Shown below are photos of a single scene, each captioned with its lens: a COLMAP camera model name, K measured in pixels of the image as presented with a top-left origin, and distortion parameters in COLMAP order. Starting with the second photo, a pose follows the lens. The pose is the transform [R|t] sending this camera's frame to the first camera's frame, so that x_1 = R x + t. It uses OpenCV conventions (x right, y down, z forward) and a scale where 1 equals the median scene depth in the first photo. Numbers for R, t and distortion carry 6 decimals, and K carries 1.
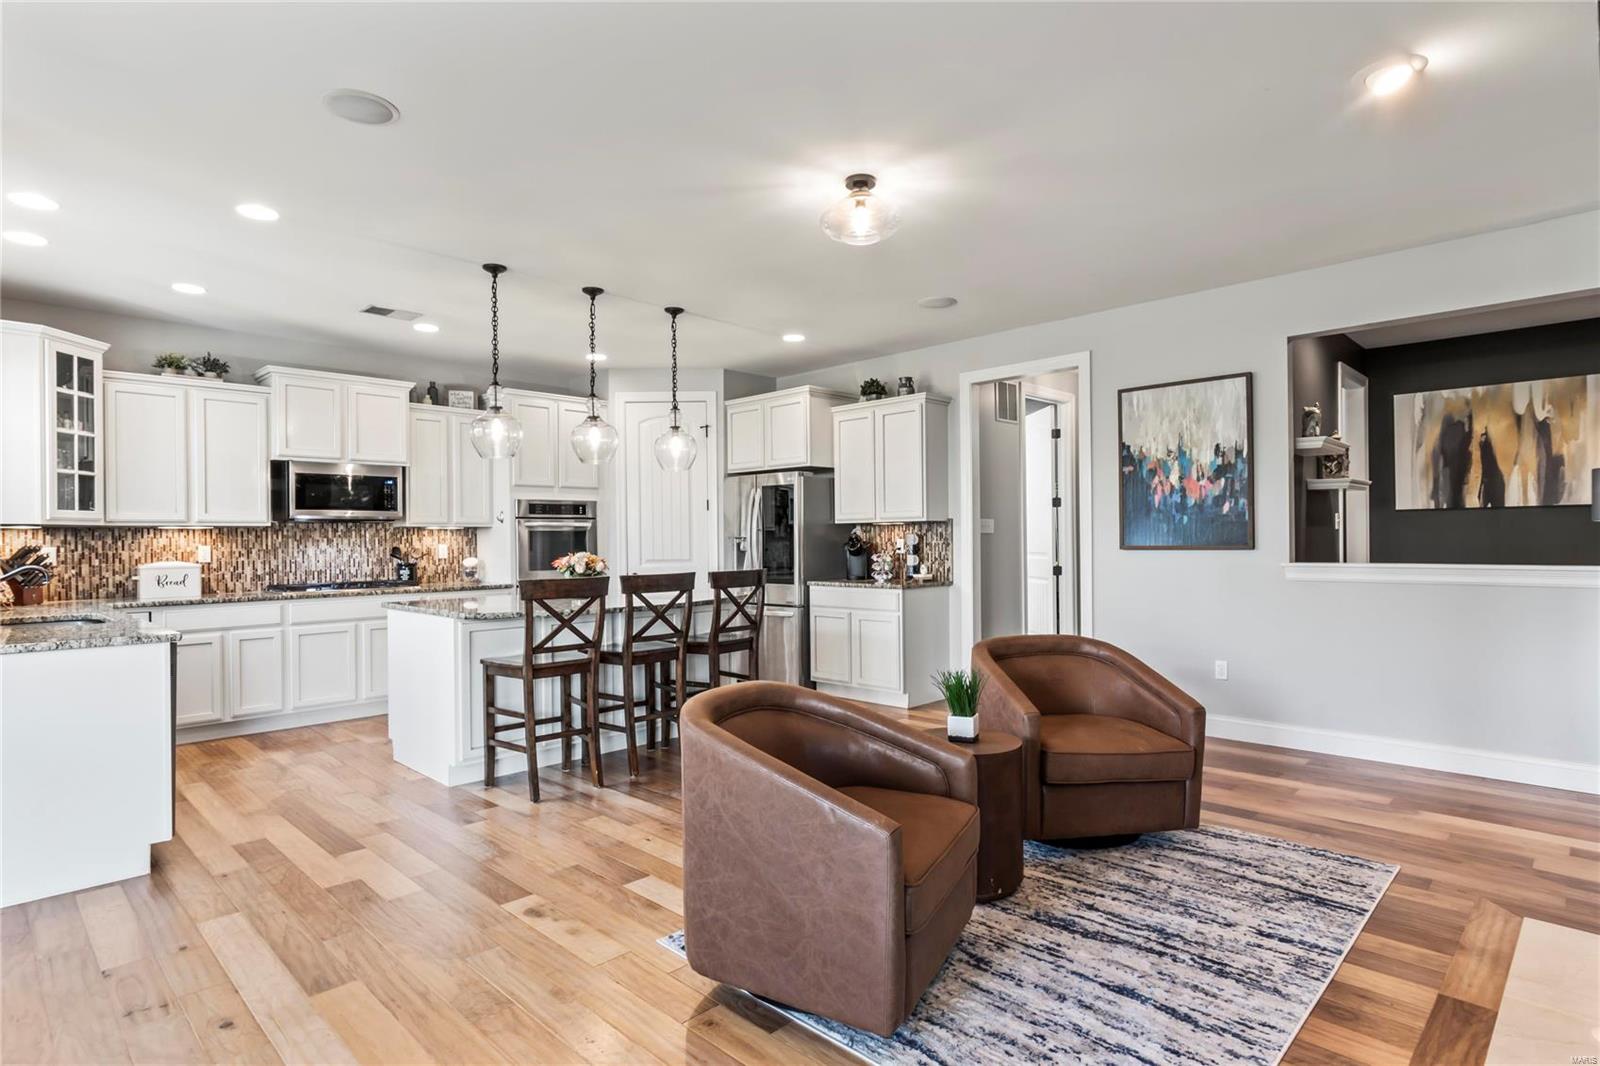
lens RADIAL K [[839.5, 0, 783.2], [0, 839.5, 539.7], [0, 0, 1]] dist [-0.008744, 0.004784]
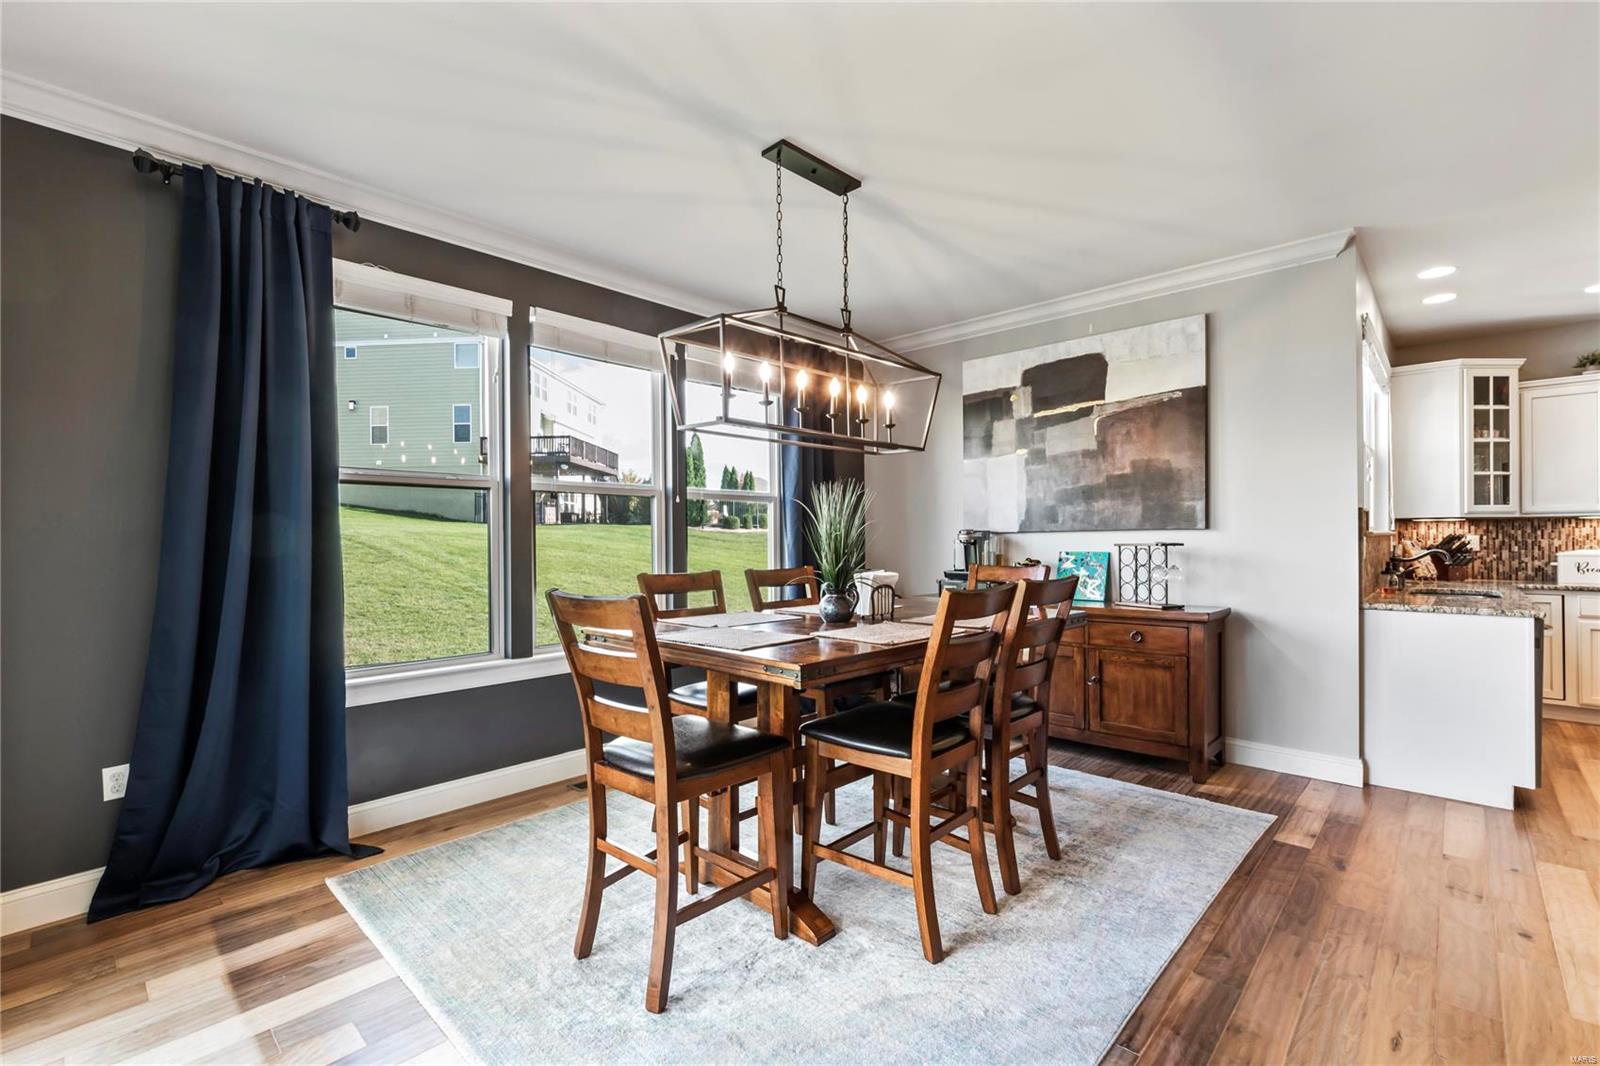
lens RADIAL K [[715.4, 0, 785.0], [0, 715.4, 541.6], [0, 0, 1]] dist [-0.002370, -0.001232]
pose [[0.024126, 0.012410, -0.999632, 0.134169], [0.006026, 0.999903, 0.012559, -0.001305], [0.999691, -0.006326, 0.024049, -0.034327]]
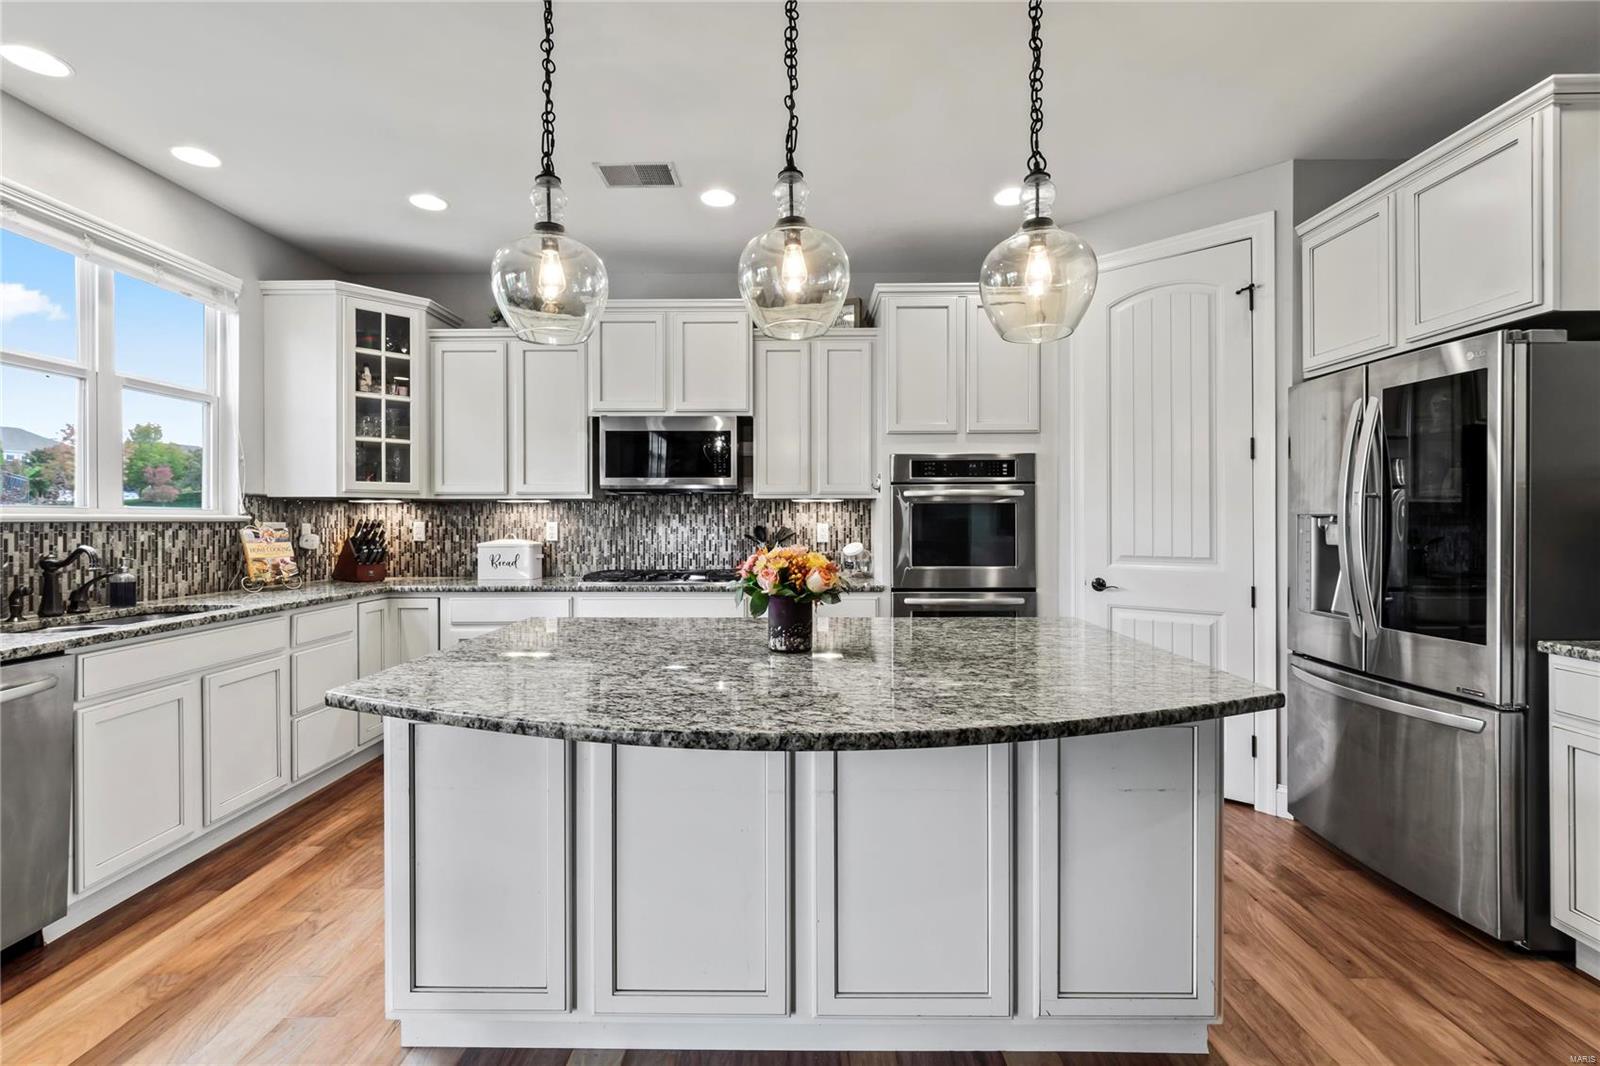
lens RADIAL K [[715.4, 0, 794.6], [0, 715.4, 520.3], [0, 0, 1]] dist [-0.002370, -0.001232]
pose [[0.700848, 0.008456, -0.713260, 0.026094], [-0.006398, 0.999964, 0.005568, -0.000299], [0.713282, 0.000662, 0.700877, 0.669926]]
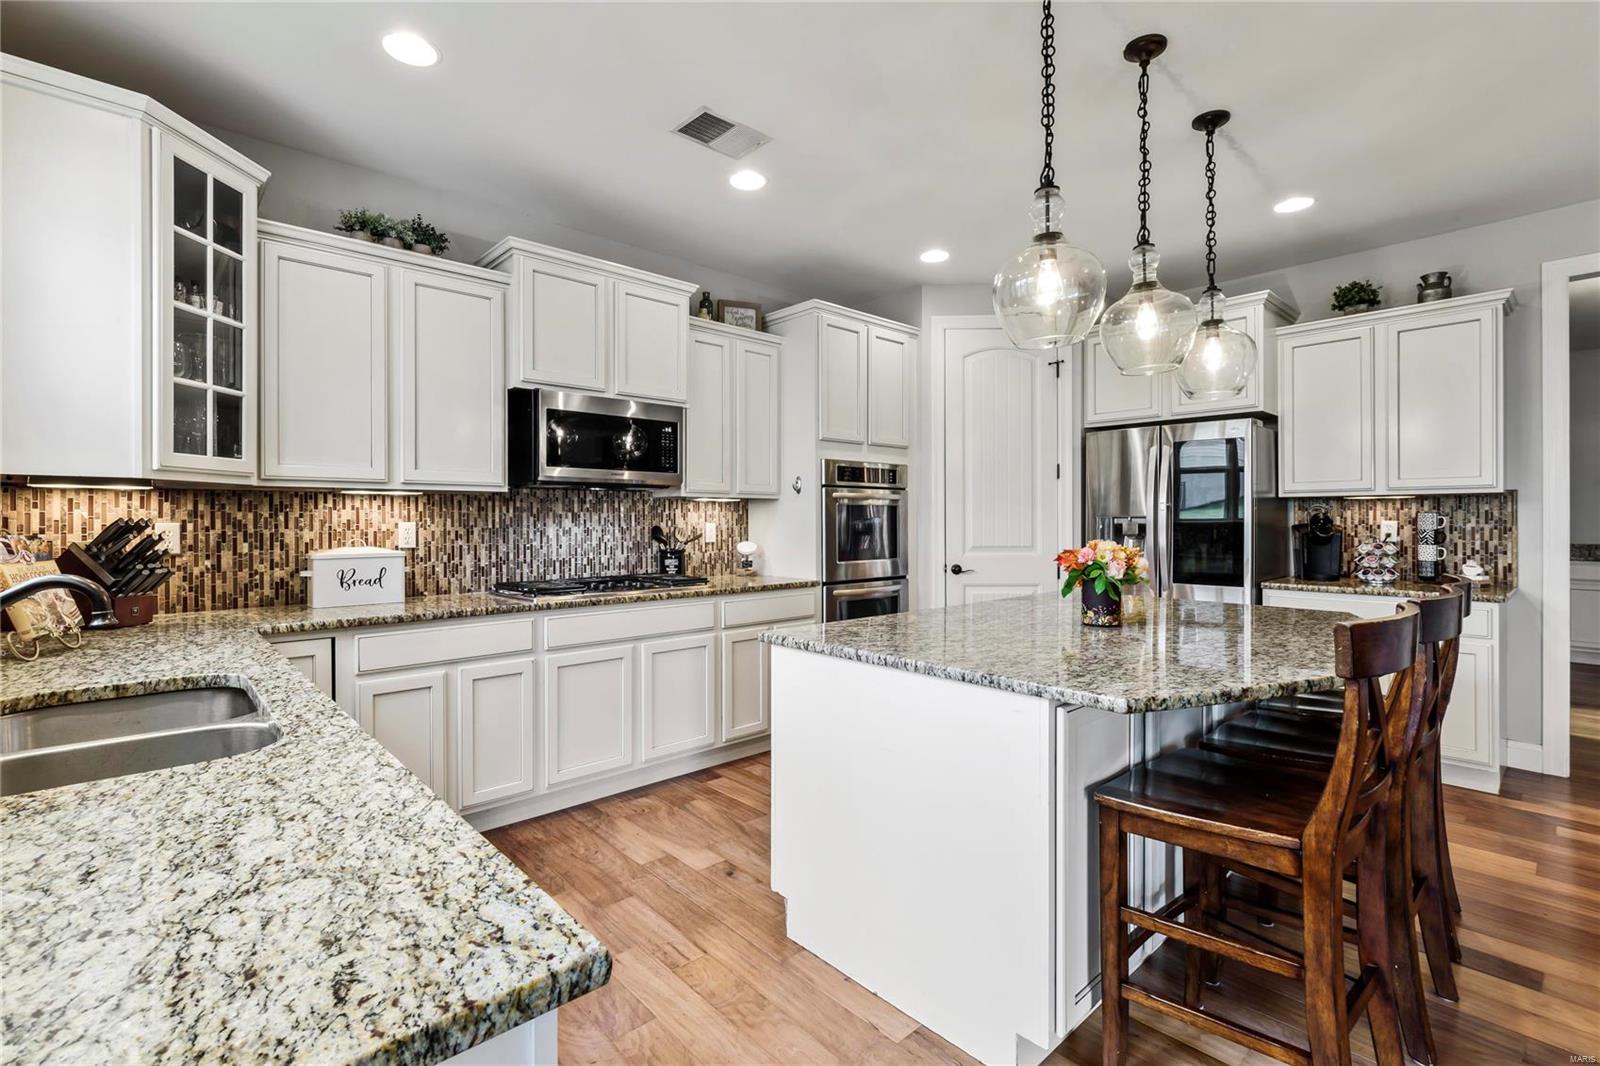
lens RADIAL K [[715.4, 0, 775.7], [0, 715.4, 519.4], [0, 0, 1]] dist [-0.002370, -0.001232]
pose [[0.998223, 0.007979, -0.059058, -0.385772], [-0.008104, 0.999965, -0.001865, 0.004037], [0.059041, 0.002341, 0.998253, 0.479969]]
